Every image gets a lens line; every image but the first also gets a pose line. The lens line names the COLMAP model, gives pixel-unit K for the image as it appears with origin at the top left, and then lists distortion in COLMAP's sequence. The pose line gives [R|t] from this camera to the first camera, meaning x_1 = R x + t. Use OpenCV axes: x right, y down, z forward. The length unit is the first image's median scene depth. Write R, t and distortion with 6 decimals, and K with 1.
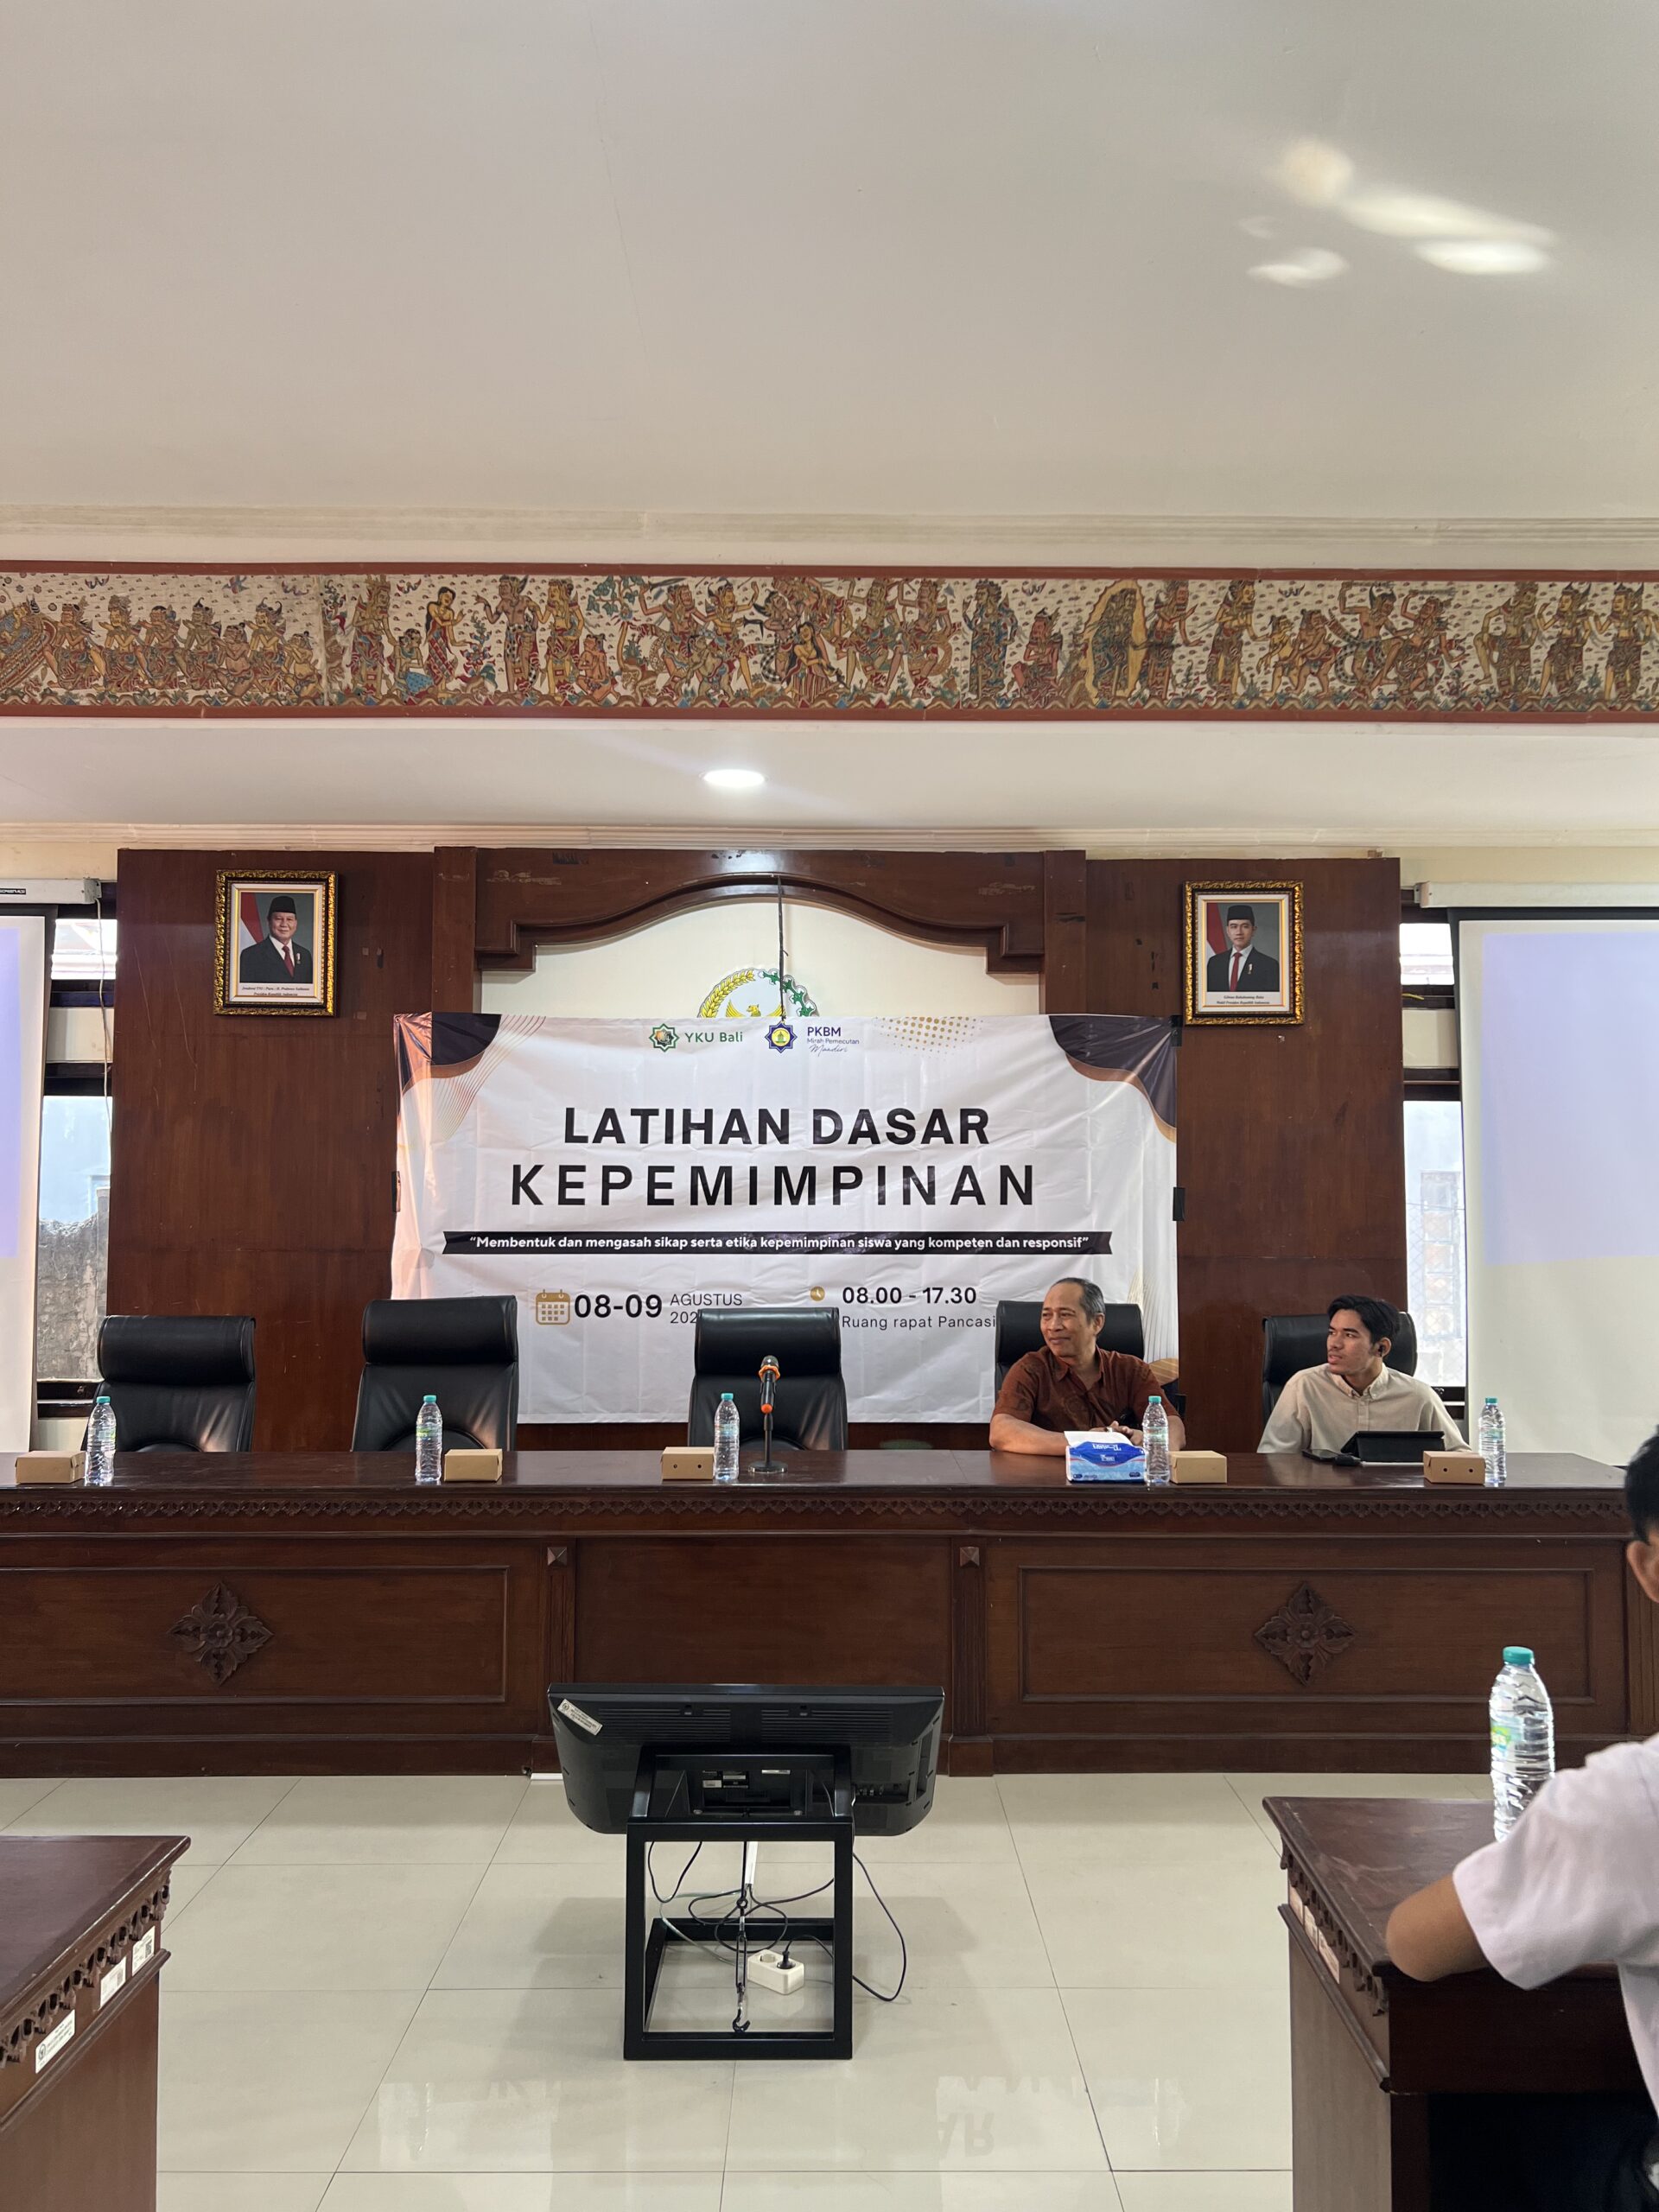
lens RADIAL K [[1668.1, 0, 823.6], [0, 1668.1, 1118.0], [0, 0, 1]] dist [0.060832, -0.072965]
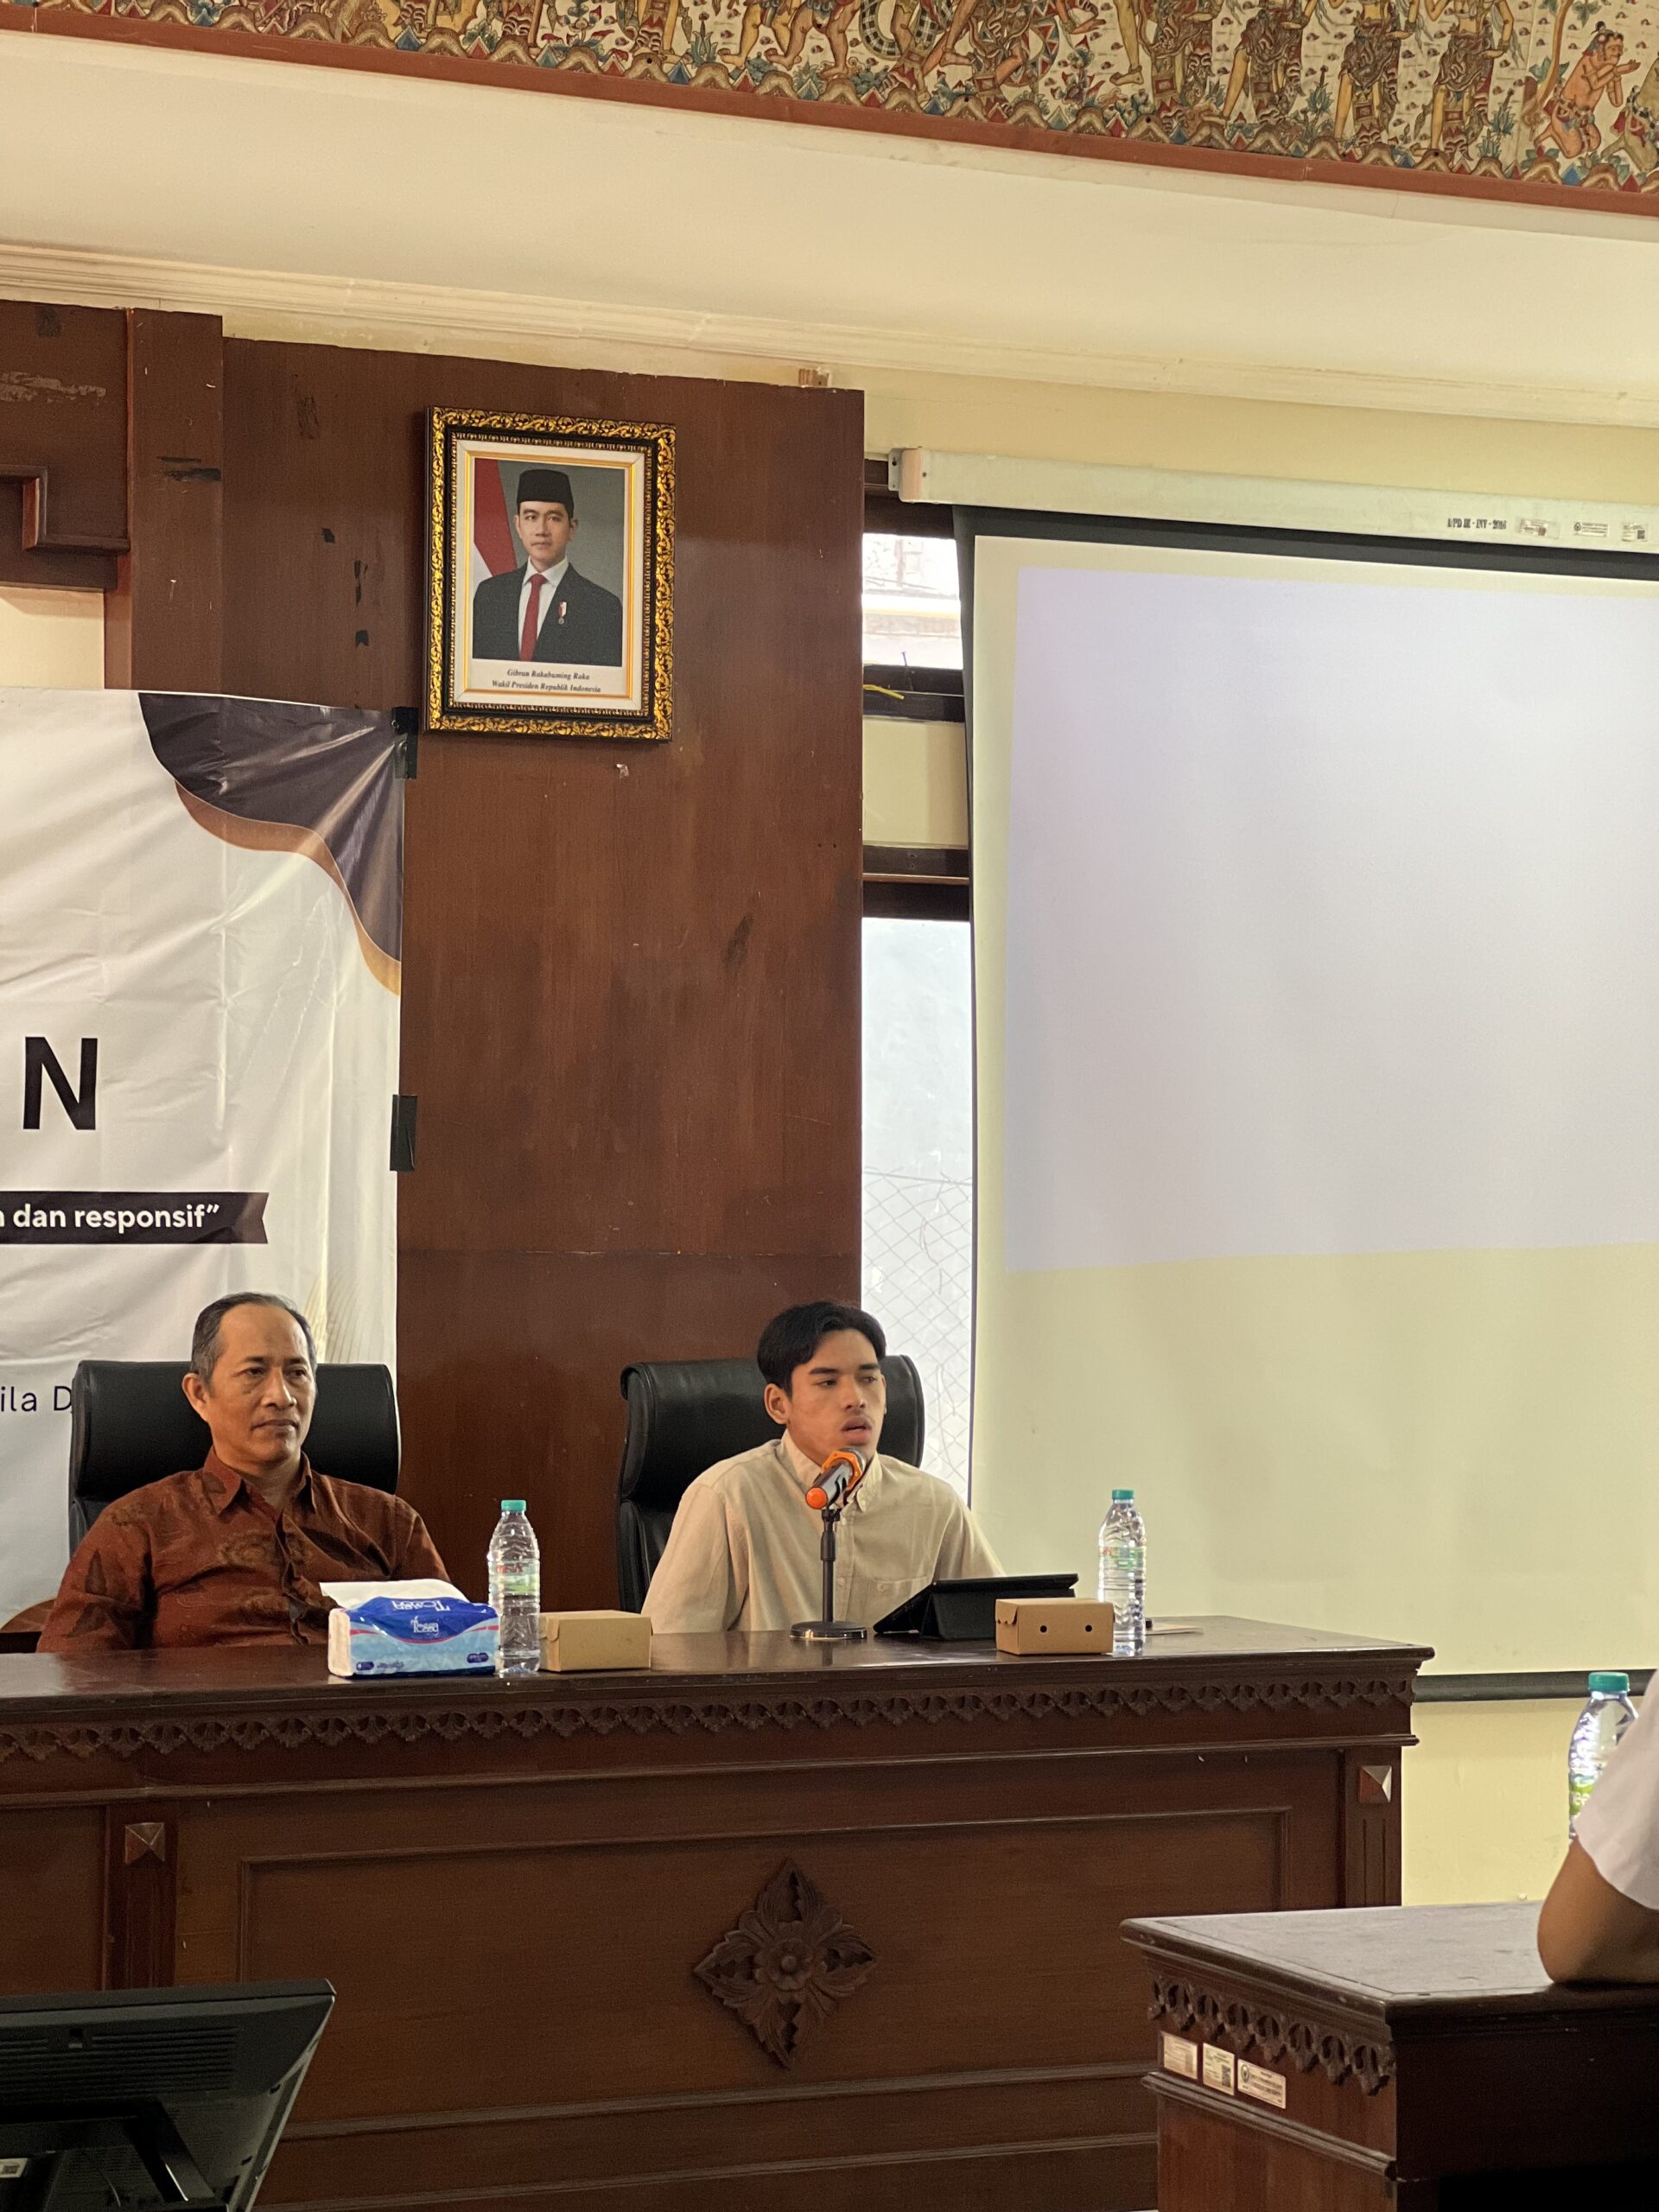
lens RADIAL K [[4961.0, 0, 854.2], [0, 4961.0, 1106.2], [0, 0, 1]] dist [0.167999, 0.000000]
pose [[0.911351, 0.015296, 0.411345, -0.228731], [-0.025838, 0.999464, 0.020081, 0.014994], [-0.410817, -0.028930, 0.911259, -0.262237]]
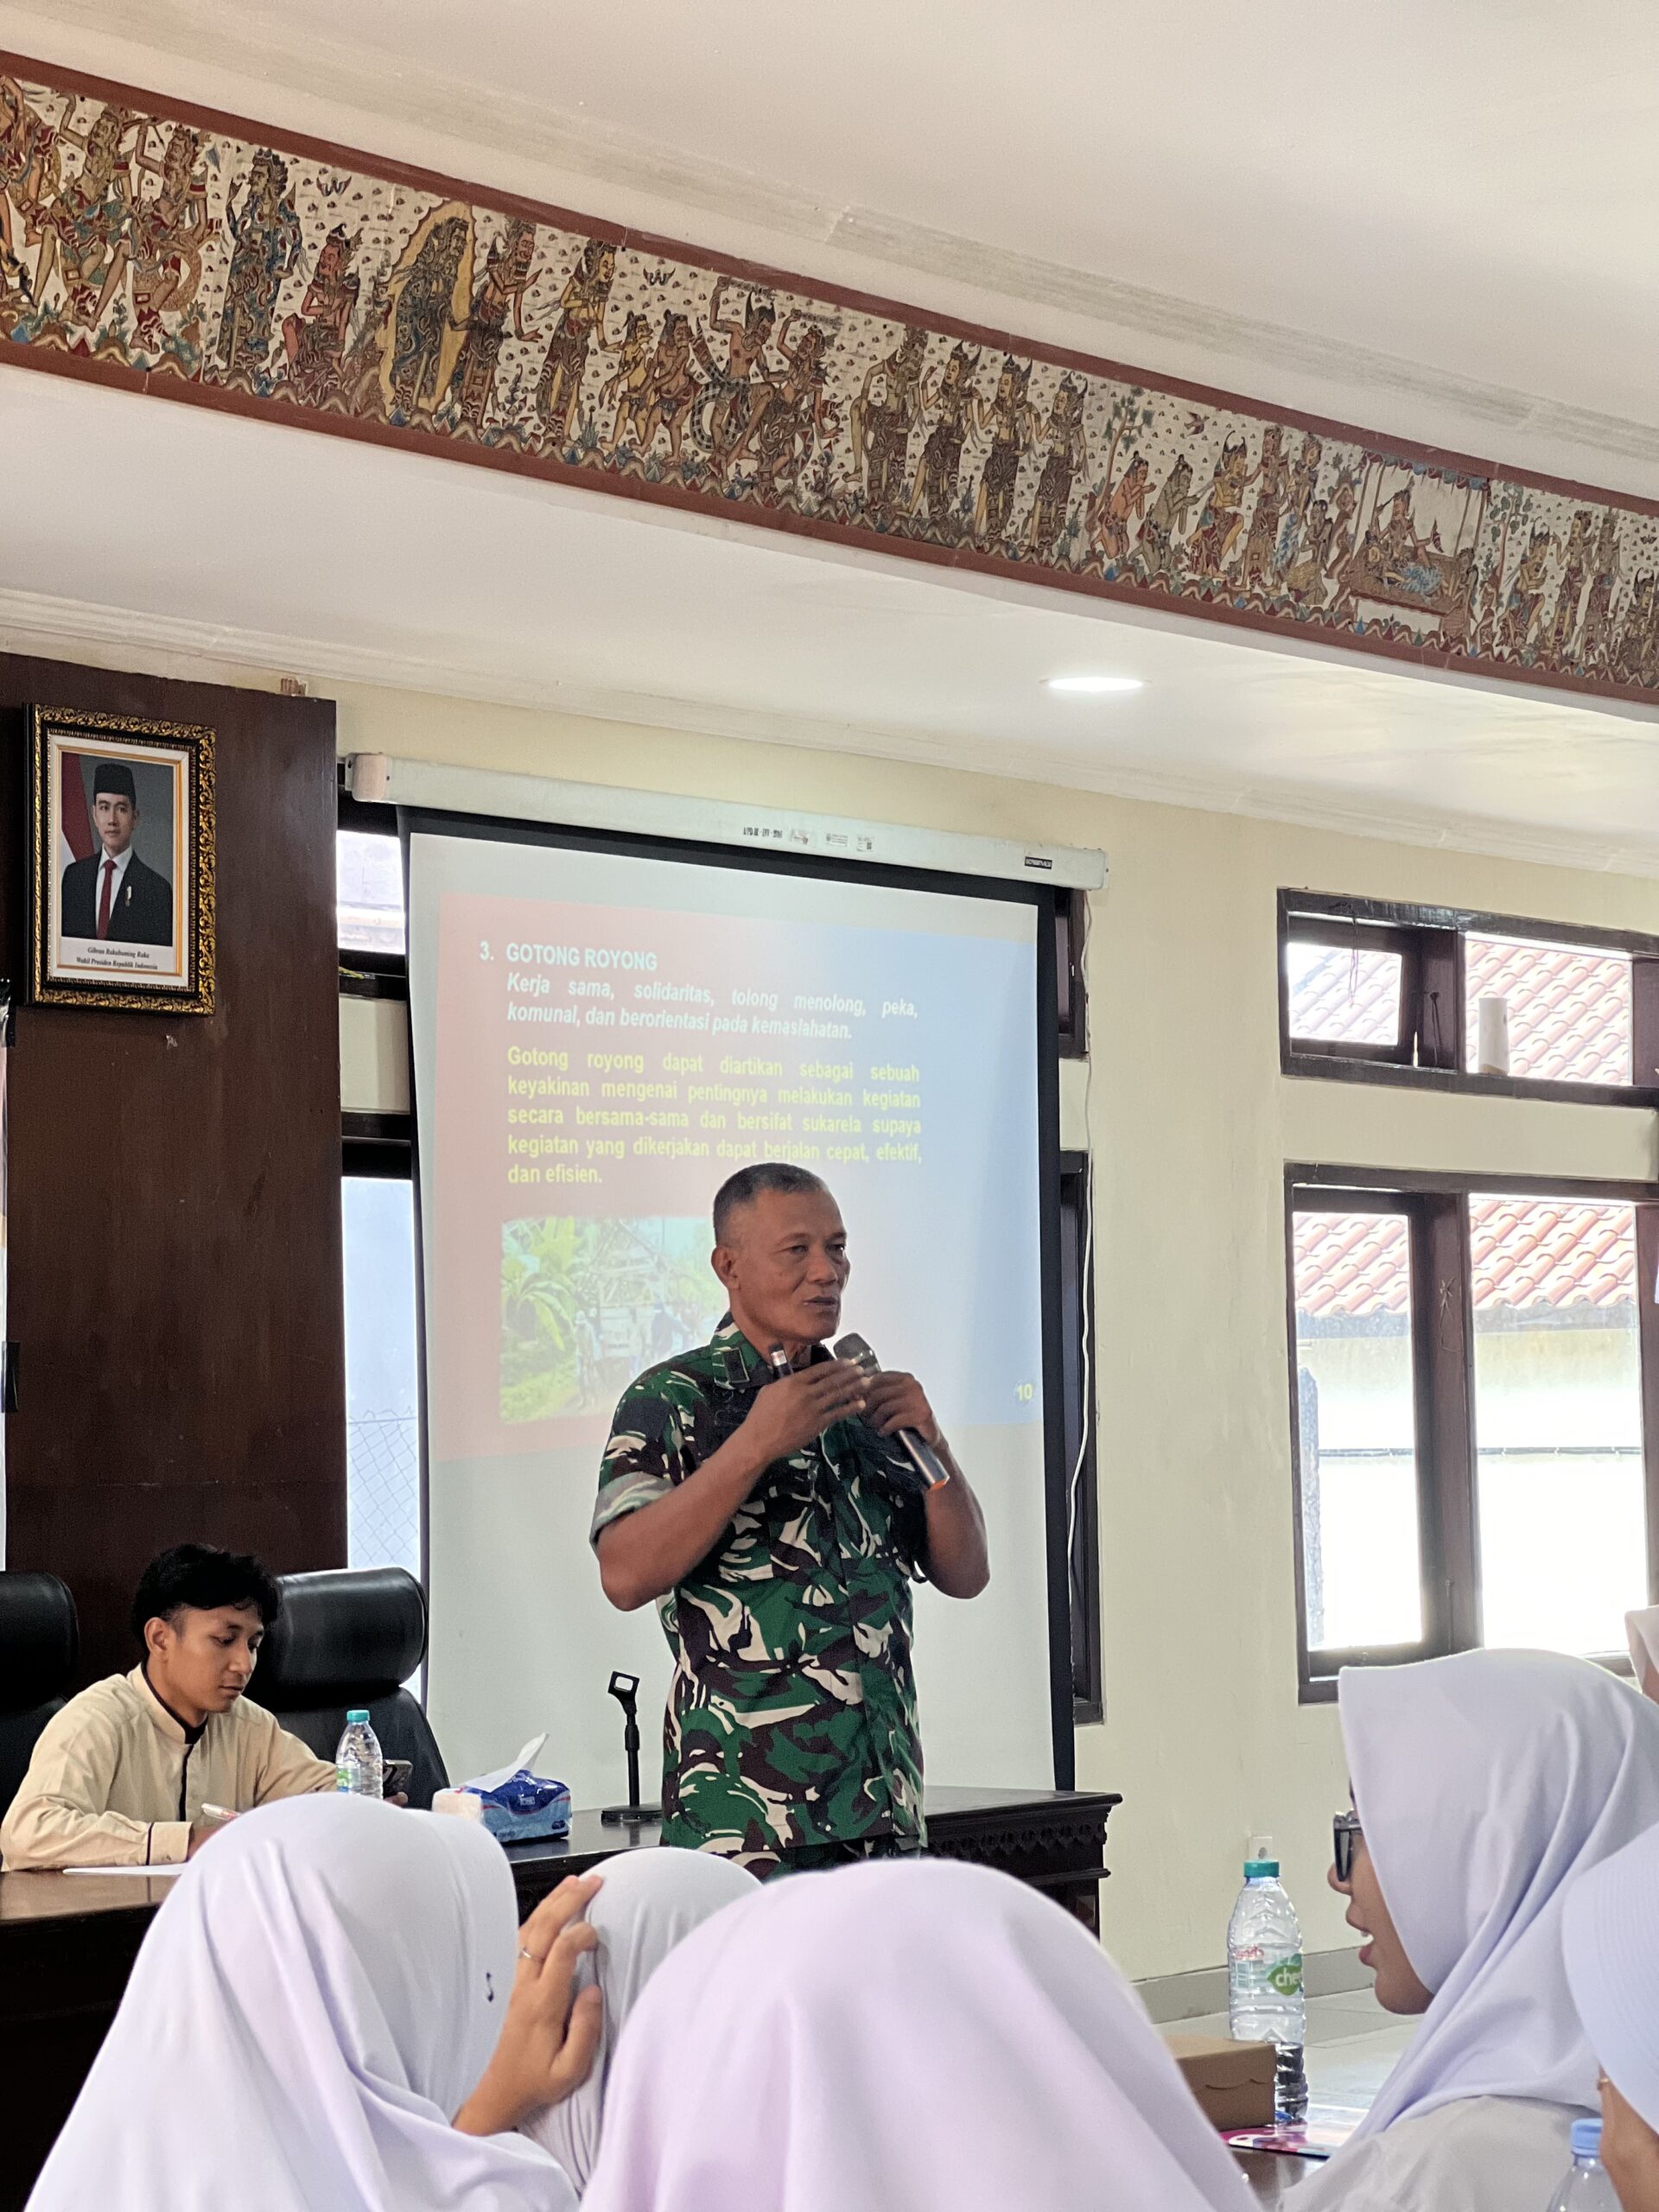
lens RADIAL K [[4961.0, 0, 902.4], [0, 4961.0, 1089.0], [0, 0, 1]] dist [0.167999, 0.000000]
pose [[0.630587, 0.041514, 0.775007, -0.749266], [-0.019951, 0.999105, -0.037285, 0.017451], [-0.775862, 0.008050, 0.630851, -0.095870]]
